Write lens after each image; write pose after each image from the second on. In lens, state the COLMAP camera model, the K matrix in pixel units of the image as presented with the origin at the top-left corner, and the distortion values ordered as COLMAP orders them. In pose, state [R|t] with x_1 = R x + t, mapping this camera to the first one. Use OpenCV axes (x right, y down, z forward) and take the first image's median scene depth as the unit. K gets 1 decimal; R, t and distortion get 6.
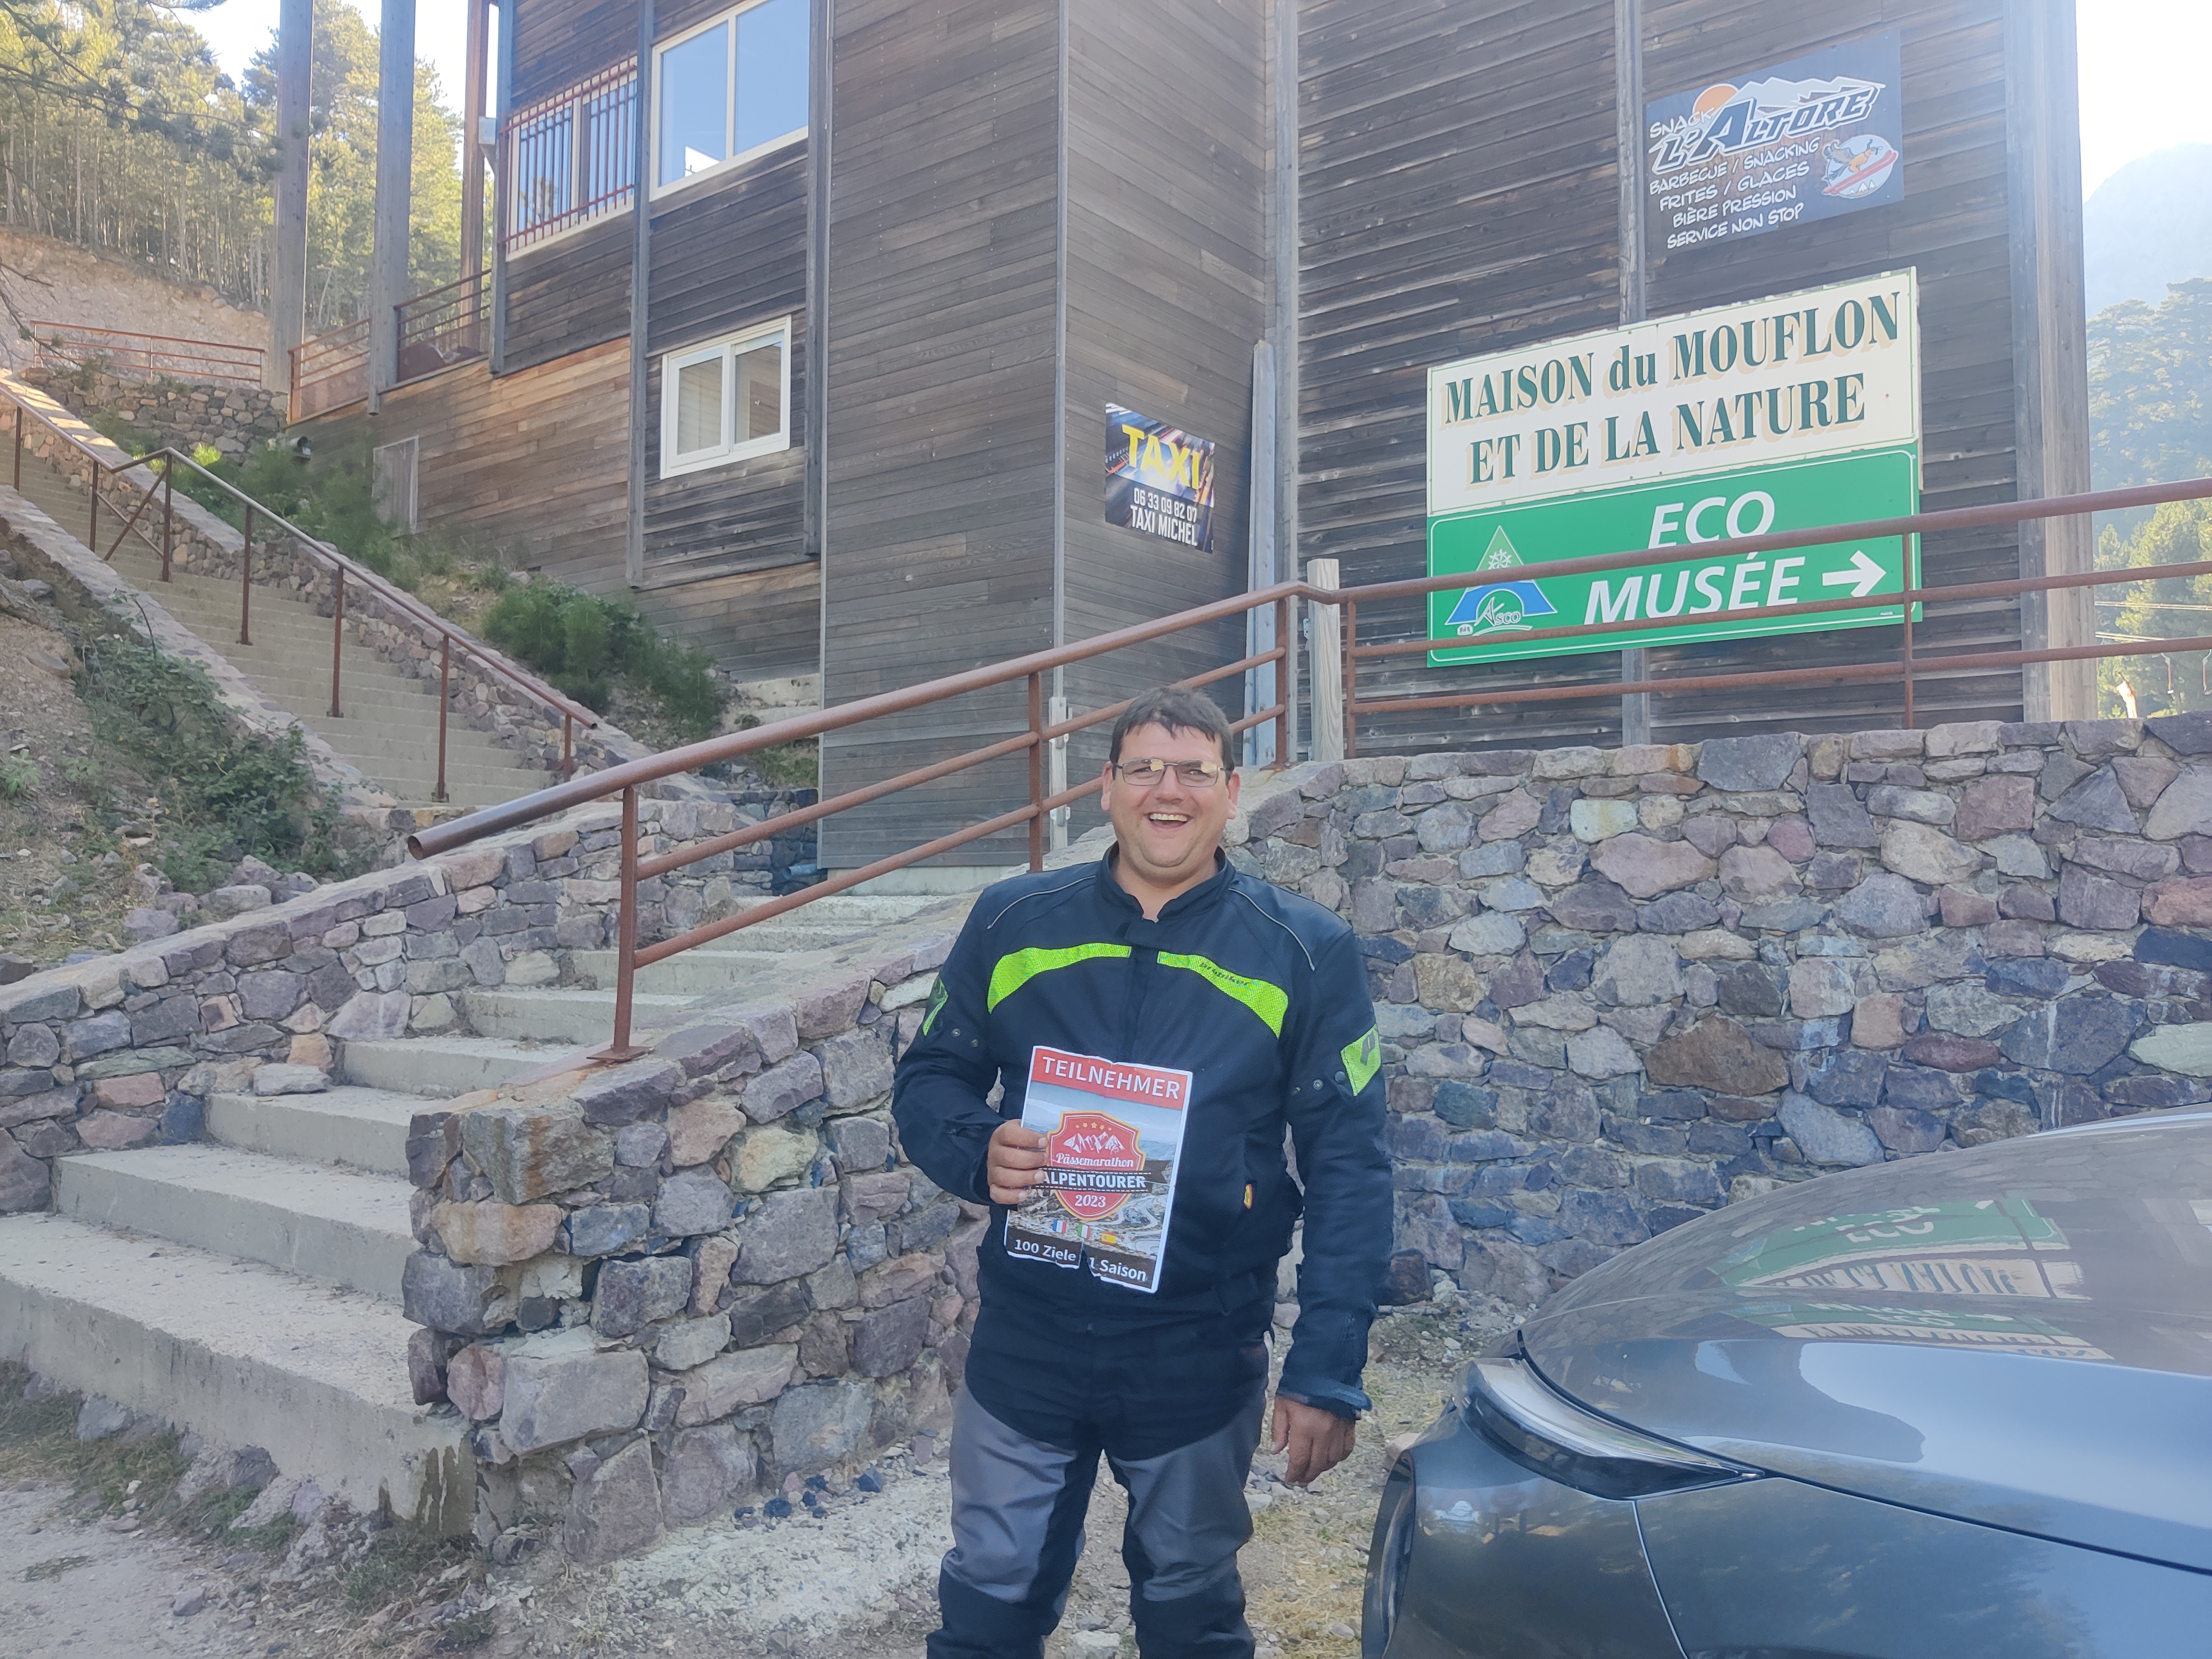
lens RADIAL K [[1740.3, 0, 1114.3], [0, 1740.3, 838.6], [0, 0, 1]] dist [-0.003141, -0.009842]
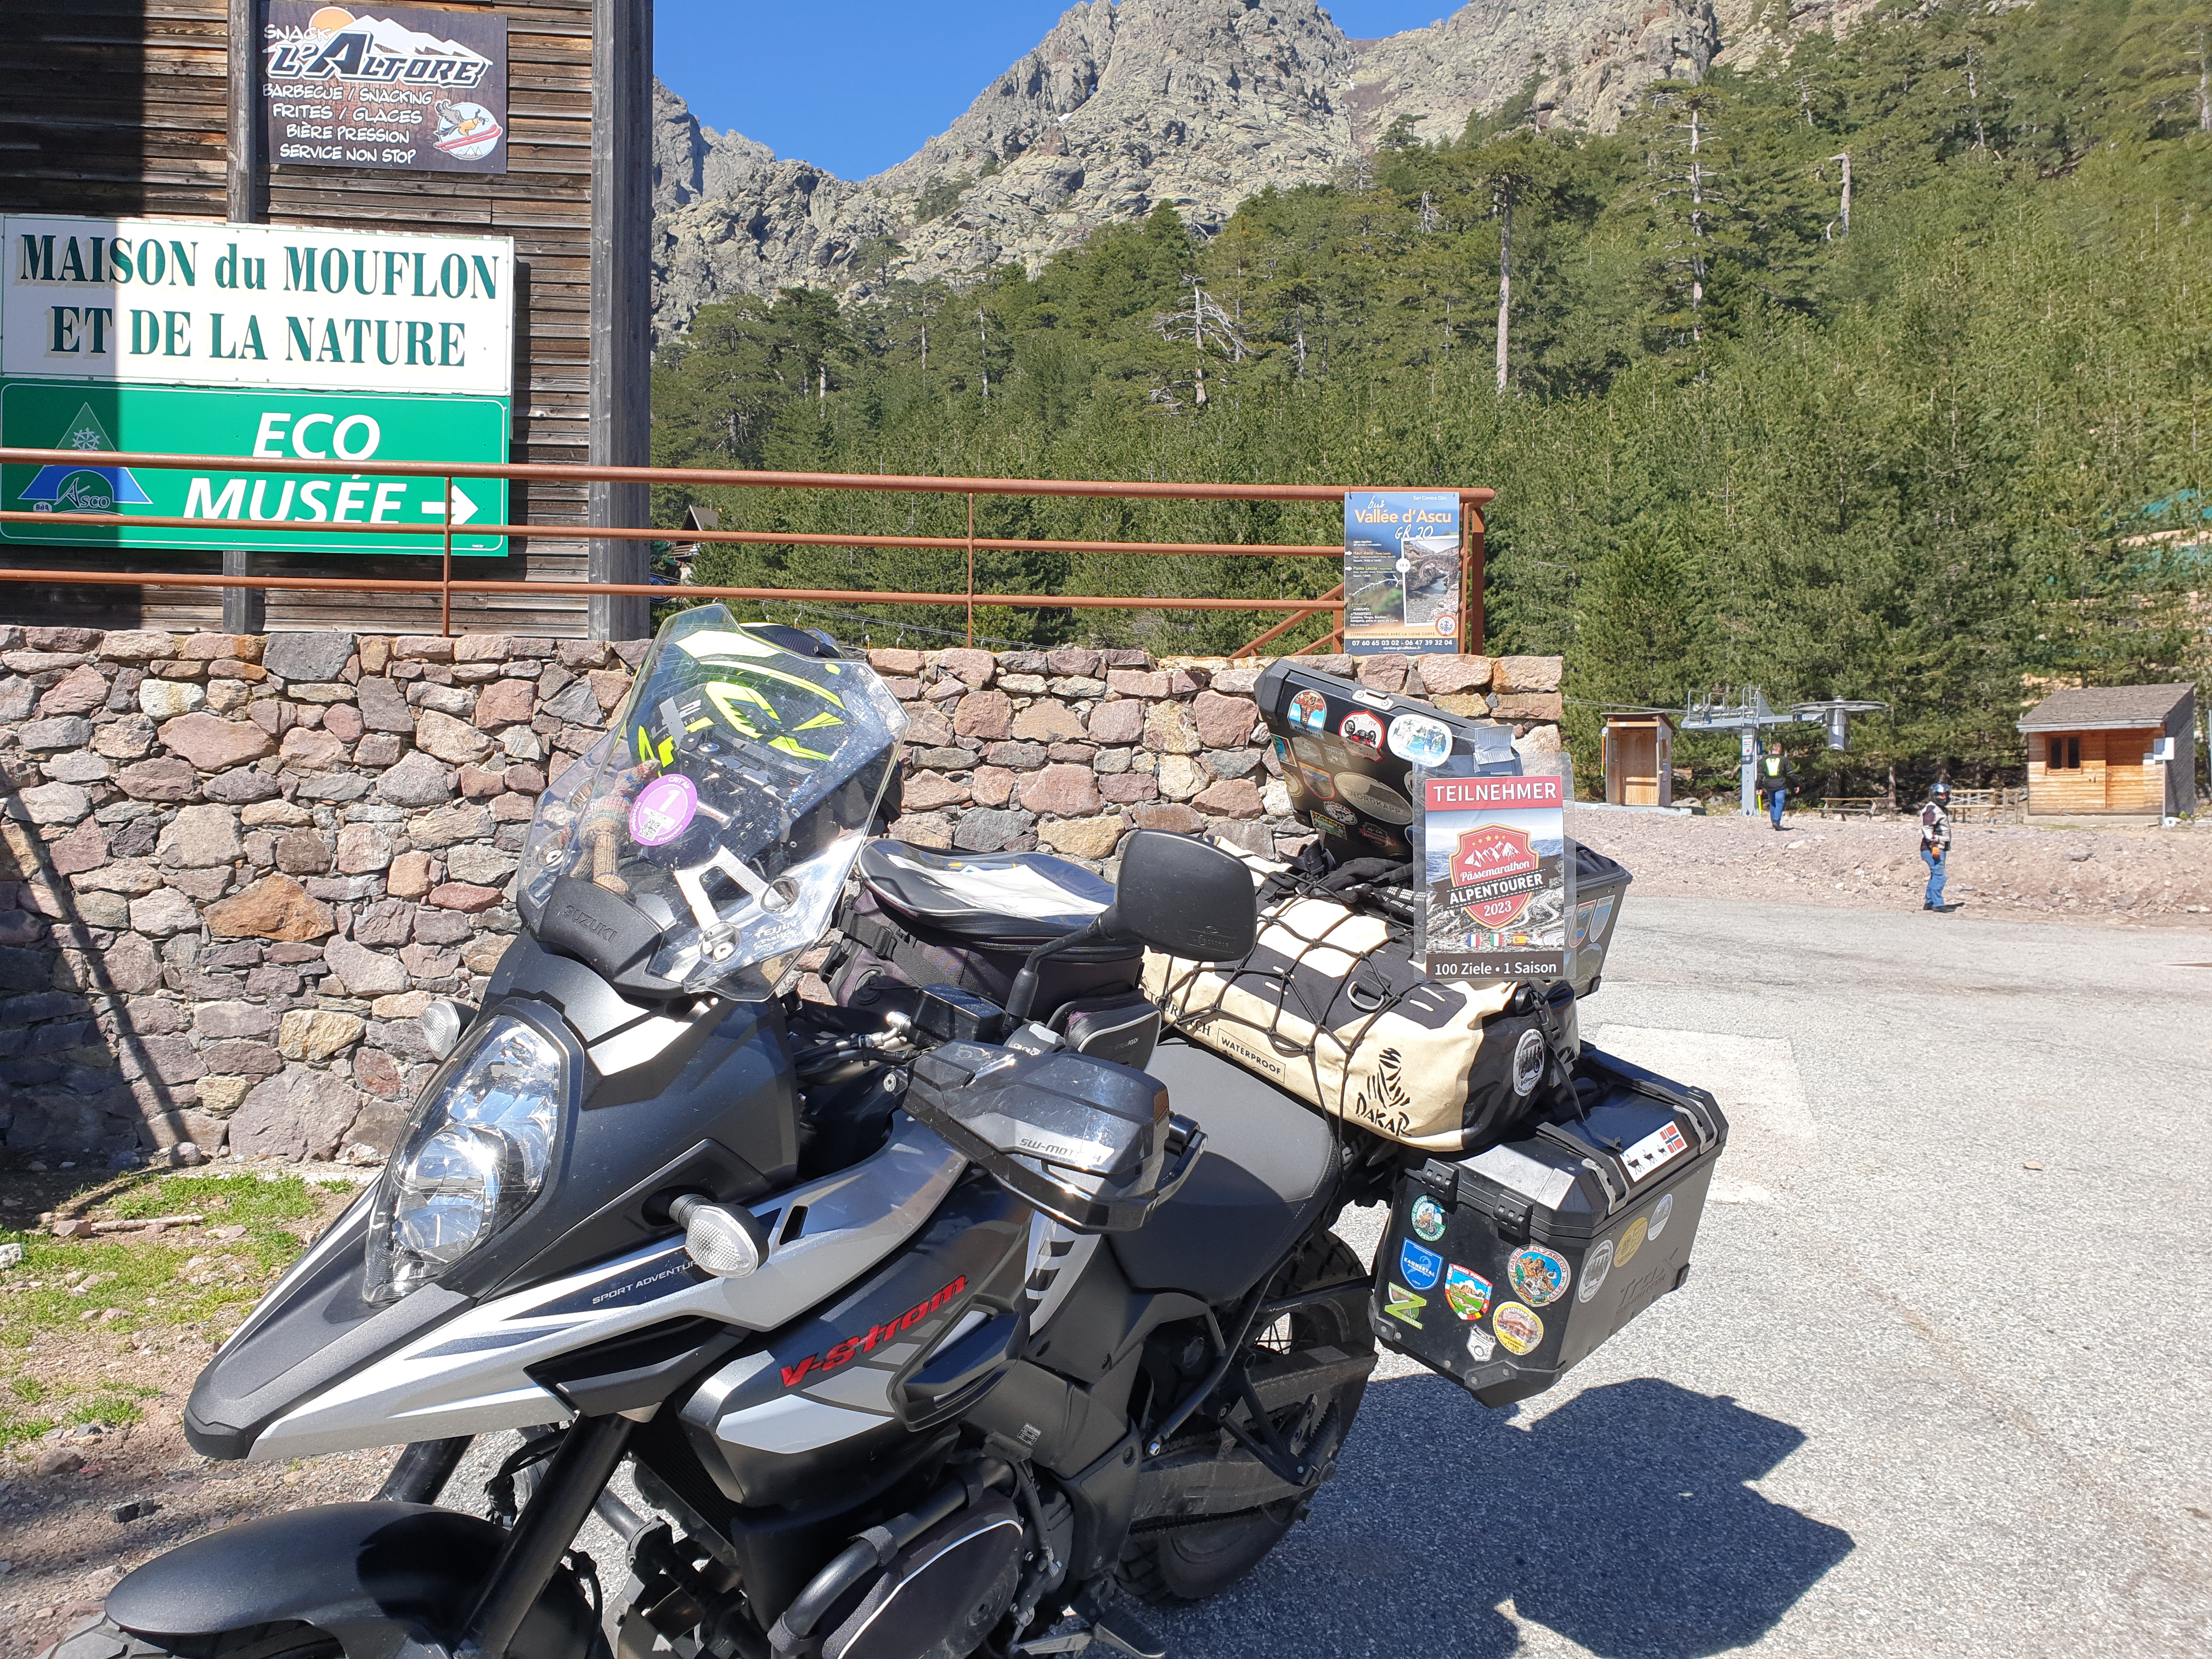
lens RADIAL K [[1775.6, 0, 1097.3], [0, 1775.6, 843.3], [0, 0, 1]] dist [-0.012346, 0.064059]
pose [[0.745000, 0.012912, 0.666940, -0.014756], [-0.040461, 0.998846, 0.025860, 0.014216], [-0.665837, -0.046251, 0.744663, -0.112940]]
